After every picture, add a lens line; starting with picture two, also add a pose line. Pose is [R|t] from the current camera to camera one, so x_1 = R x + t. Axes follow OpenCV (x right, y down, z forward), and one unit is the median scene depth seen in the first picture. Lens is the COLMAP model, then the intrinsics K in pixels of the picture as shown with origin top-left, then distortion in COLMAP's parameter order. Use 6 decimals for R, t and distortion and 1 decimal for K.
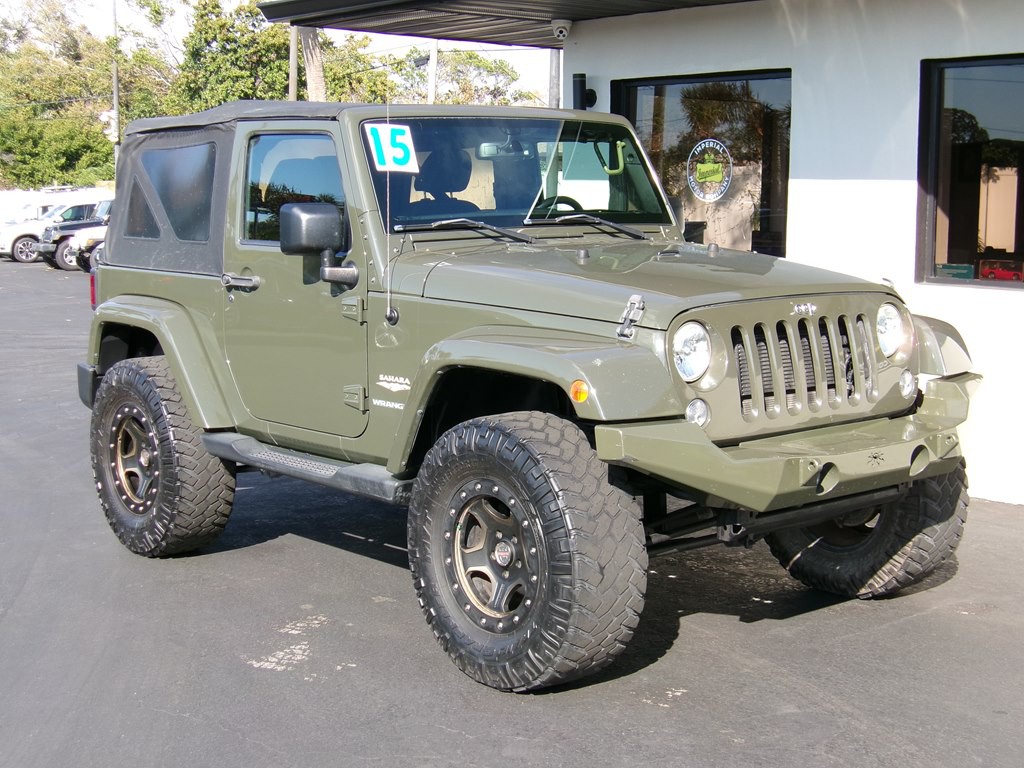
lens RADIAL K [[1582.0, 0, 512.6], [0, 1582.0, 388.0], [0, 0, 1]] dist [-0.118316, 0.000000]
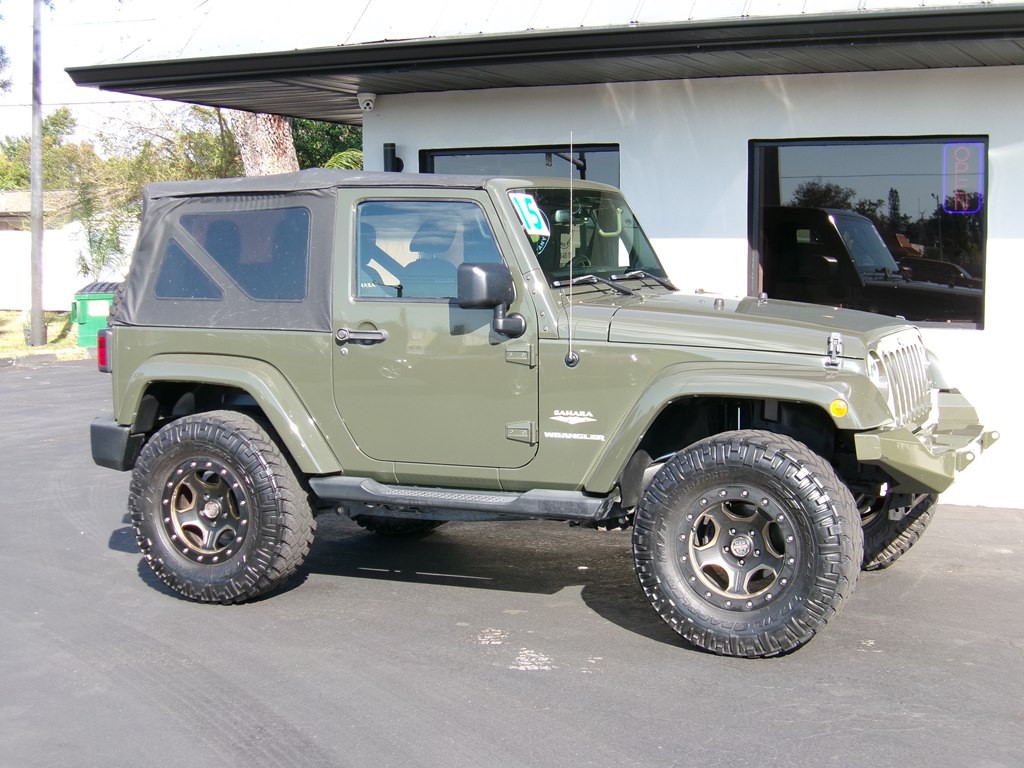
lens RADIAL K [[1582.0, 0, 512.7], [0, 1582.0, 389.3], [0, 0, 1]] dist [-0.118316, 0.000000]
pose [[0.905423, -0.044284, 0.422194, -0.571422], [0.058918, 0.998028, -0.021669, -0.000747], [-0.420402, 0.044494, 0.906246, -0.032554]]
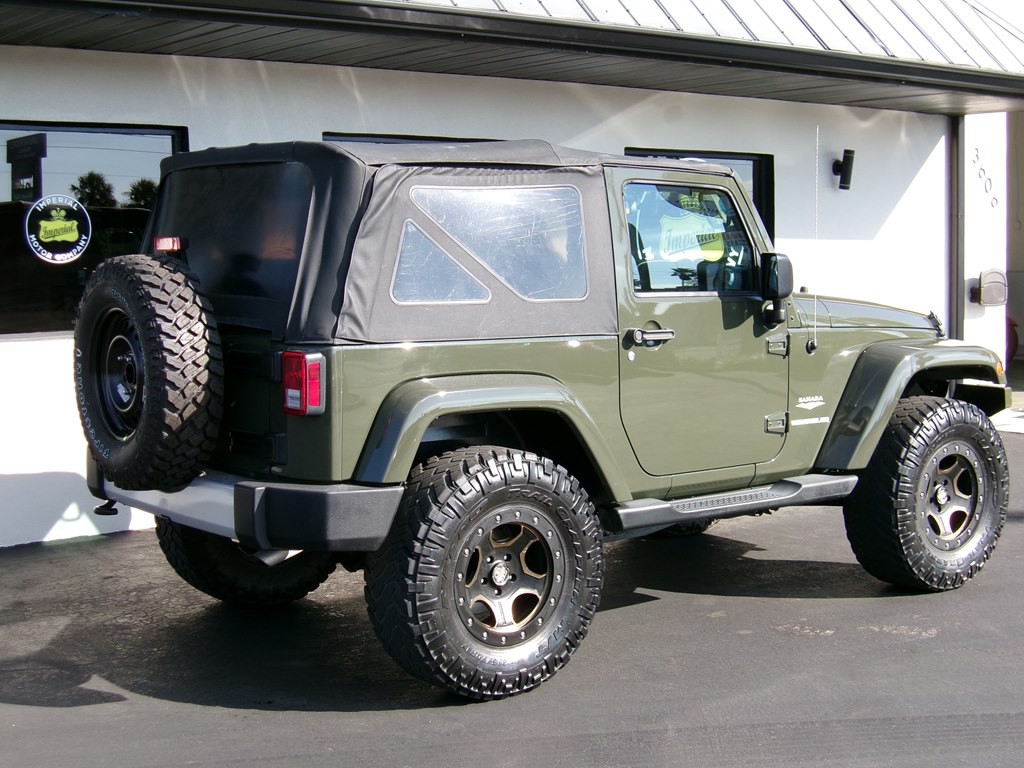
lens RADIAL K [[1582.0, 0, 510.0], [0, 1582.0, 388.4], [0, 0, 1]] dist [-0.118316, 0.000000]
pose [[0.039546, -0.086638, 0.995455, -1.196171], [0.133512, 0.987759, 0.080665, -0.131947], [-0.990258, 0.129715, 0.050629, 1.100029]]
